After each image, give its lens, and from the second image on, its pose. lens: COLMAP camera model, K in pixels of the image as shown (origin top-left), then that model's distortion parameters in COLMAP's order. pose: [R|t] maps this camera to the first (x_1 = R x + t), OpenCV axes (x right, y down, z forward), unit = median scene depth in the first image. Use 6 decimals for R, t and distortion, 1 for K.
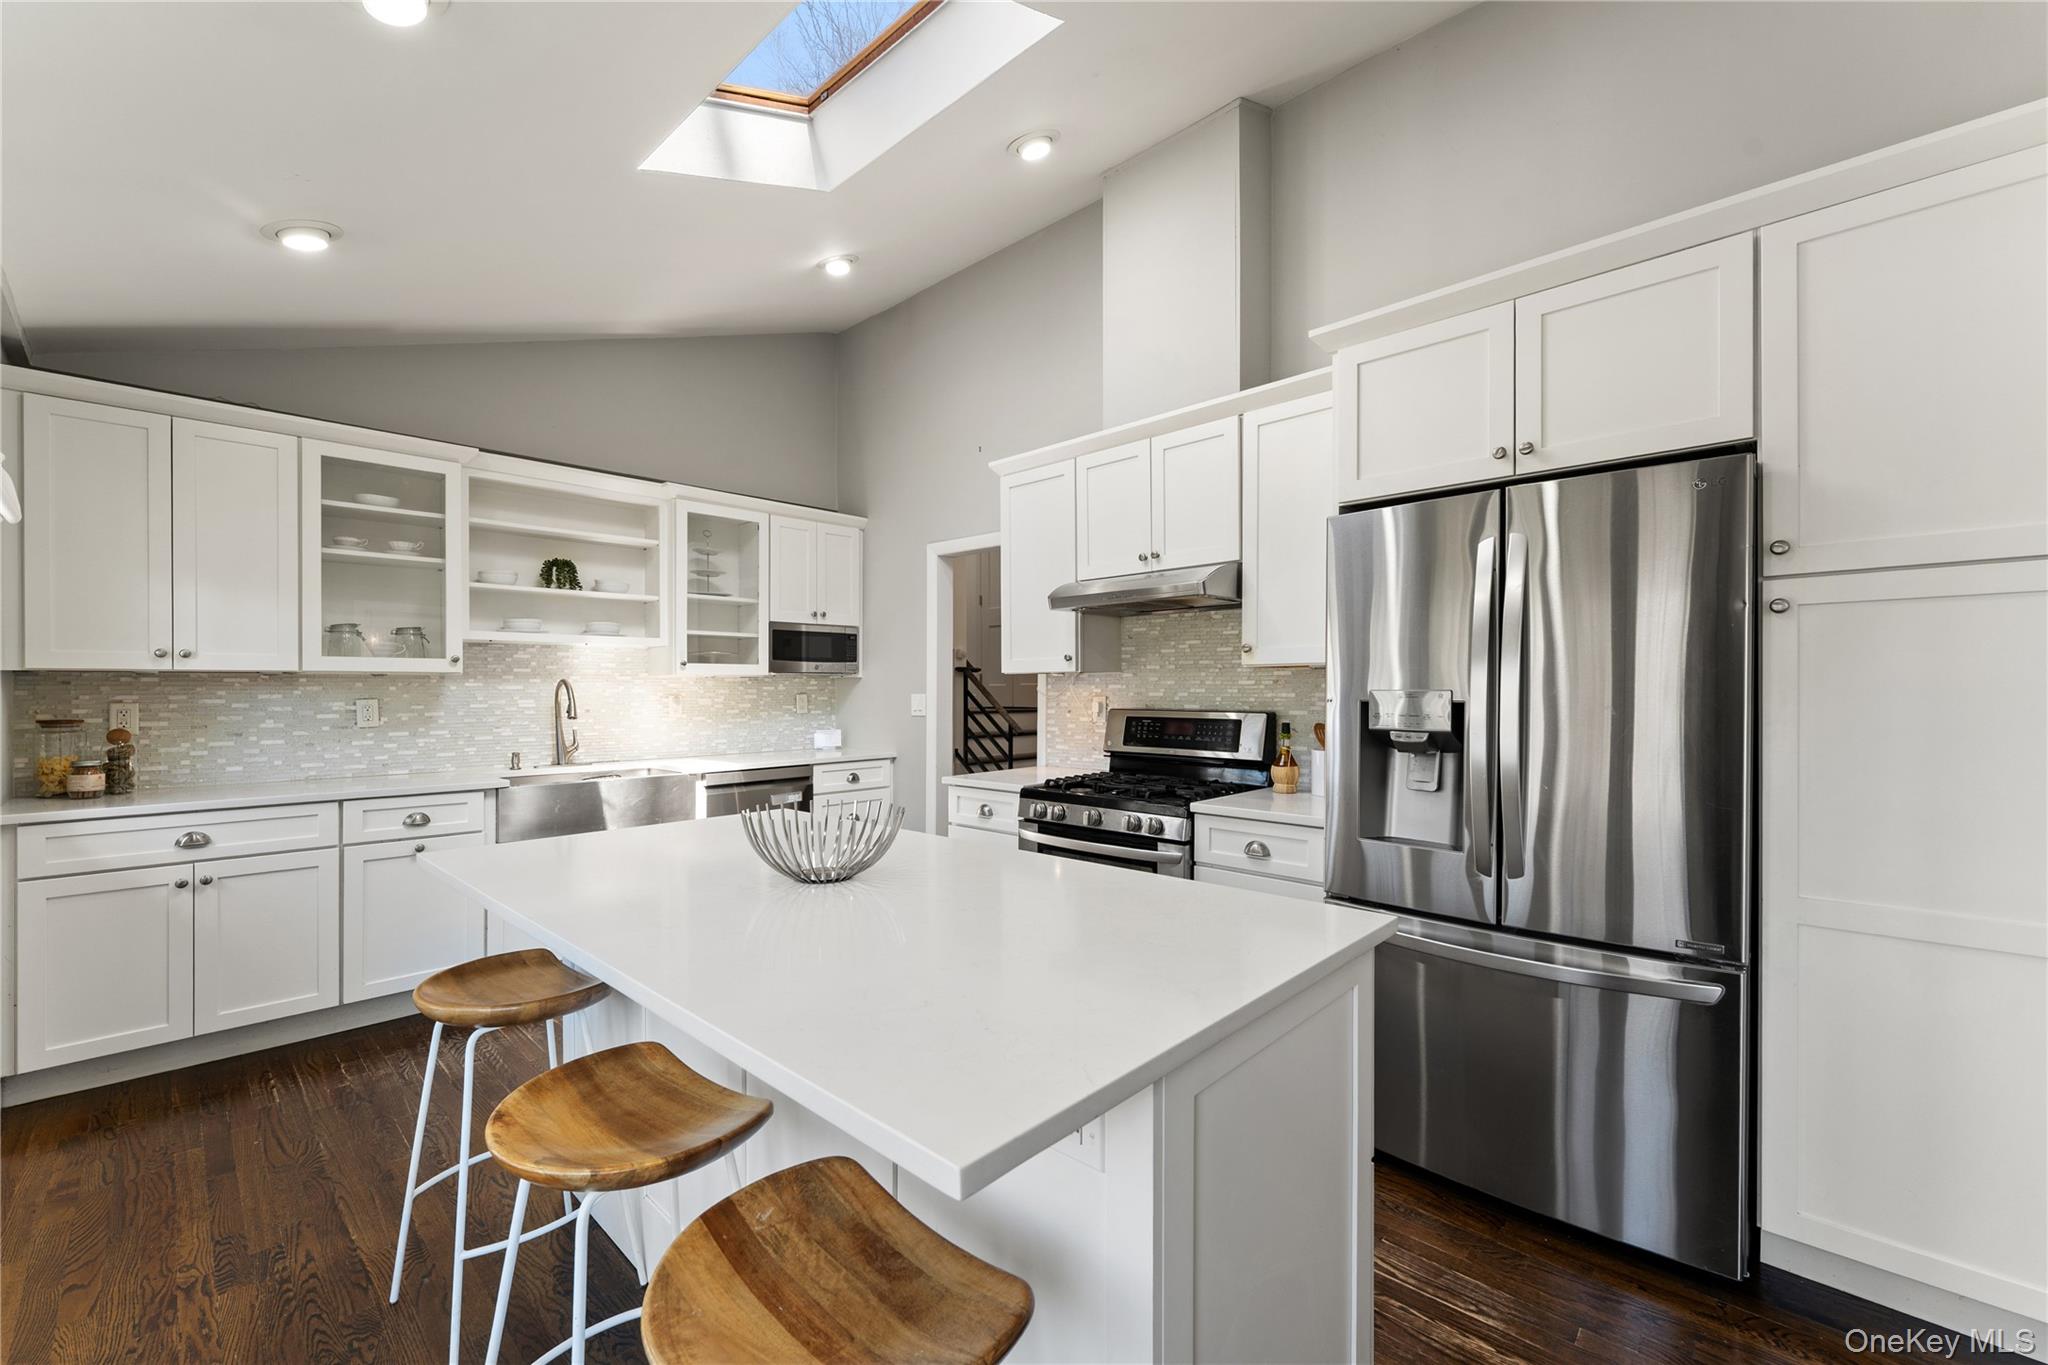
lens RADIAL K [[827.3, 0, 1004.6], [0, 827.3, 693.4], [0, 0, 1]] dist [0.011355, -0.000048]
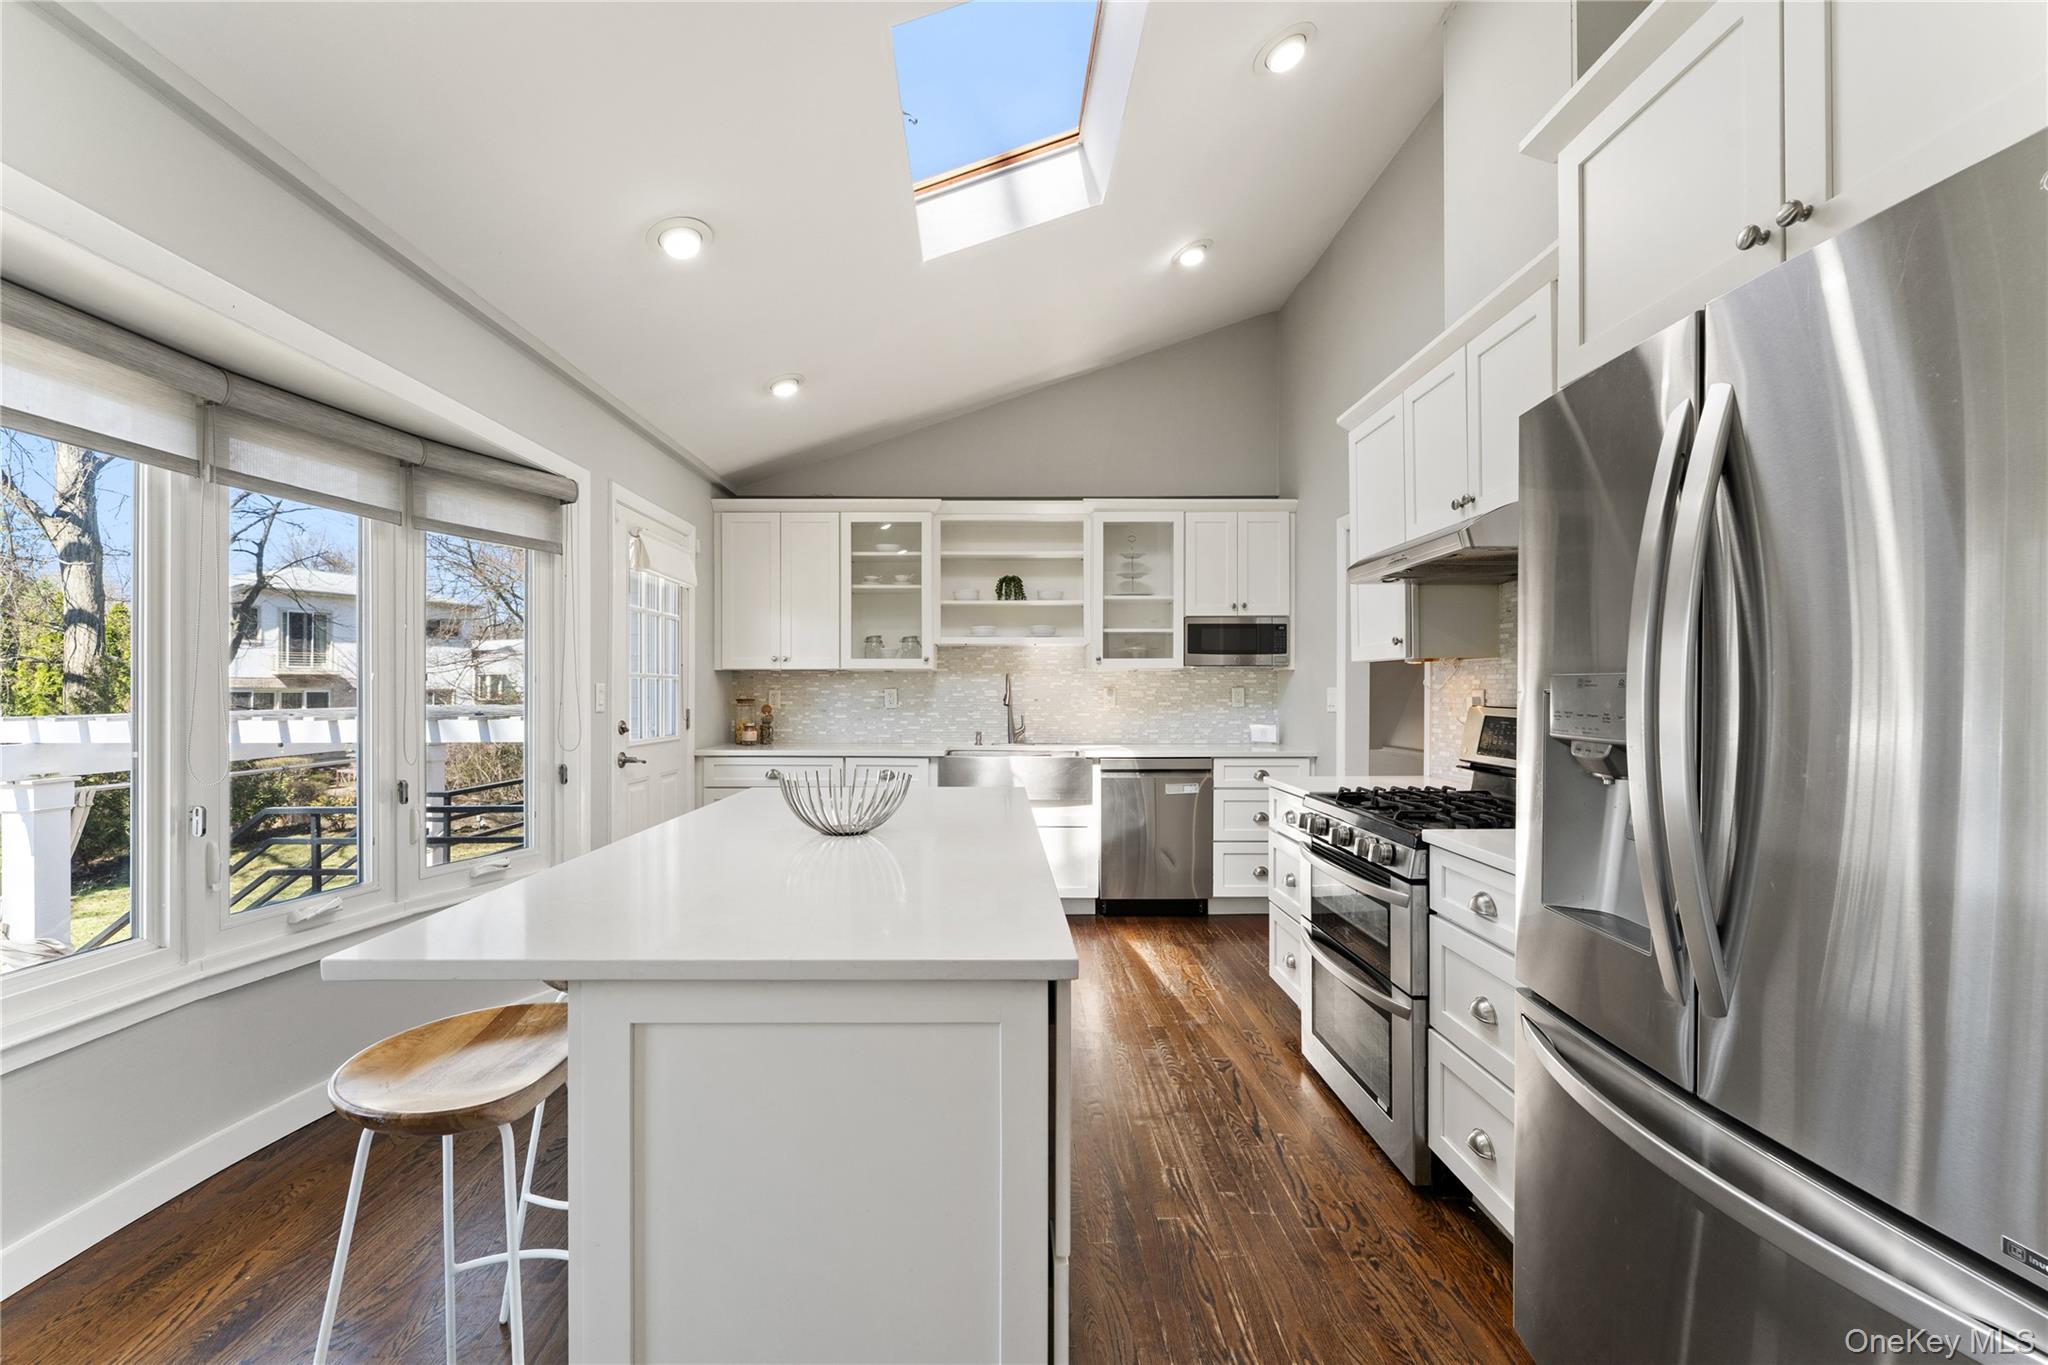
lens RADIAL K [[827.3, 0, 1005.7], [0, 827.3, 687.4], [0, 0, 1]] dist [0.011355, -0.000048]
pose [[0.700770, 0.003744, -0.713377, 0.359221], [-0.006721, 0.999976, -0.001354, 0.005317], [0.713356, 0.005743, 0.700779, 0.148917]]
